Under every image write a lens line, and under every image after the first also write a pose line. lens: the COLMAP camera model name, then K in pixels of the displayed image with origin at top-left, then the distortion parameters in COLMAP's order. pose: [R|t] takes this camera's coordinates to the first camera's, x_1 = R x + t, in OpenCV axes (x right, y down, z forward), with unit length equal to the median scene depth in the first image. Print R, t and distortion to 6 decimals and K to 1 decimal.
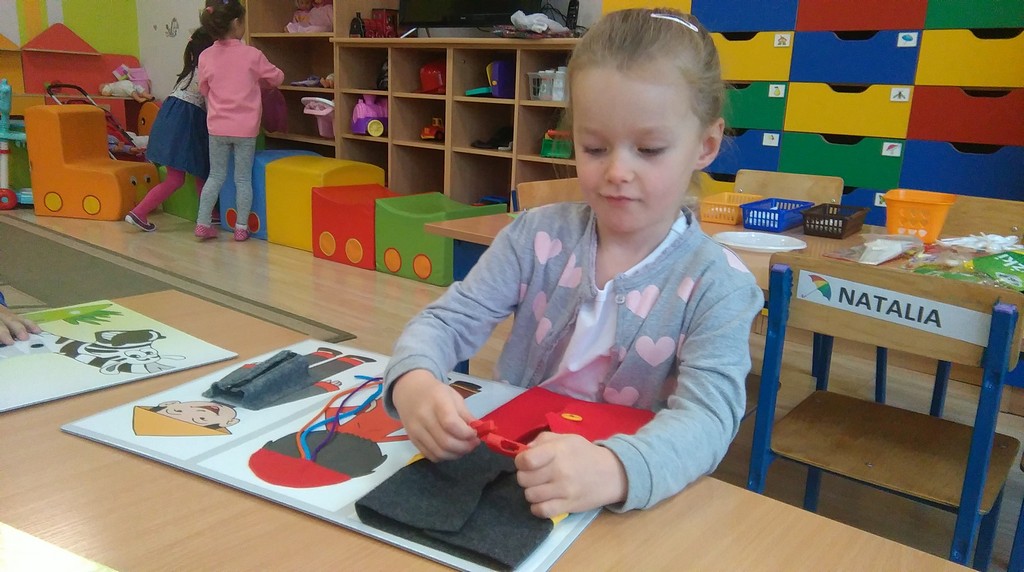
lens RADIAL K [[804.4, 0, 517.6], [0, 804.4, 285.3], [0, 0, 1]] dist [0.043591, -0.034691]
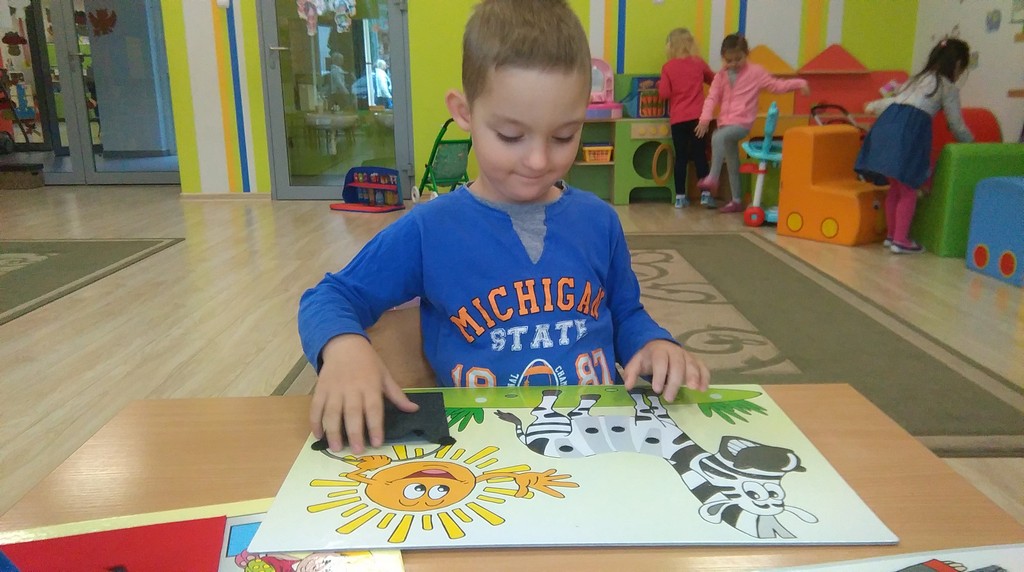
lens RADIAL K [[812.2, 0, 515.7], [0, 812.2, 293.3], [0, 0, 1]] dist [0.011335, -0.005374]
pose [[0.643856, 0.137193, -0.752747, -0.088974], [-0.144502, 0.987893, 0.056451, -0.089413], [0.751378, 0.072427, 0.655885, 0.342657]]
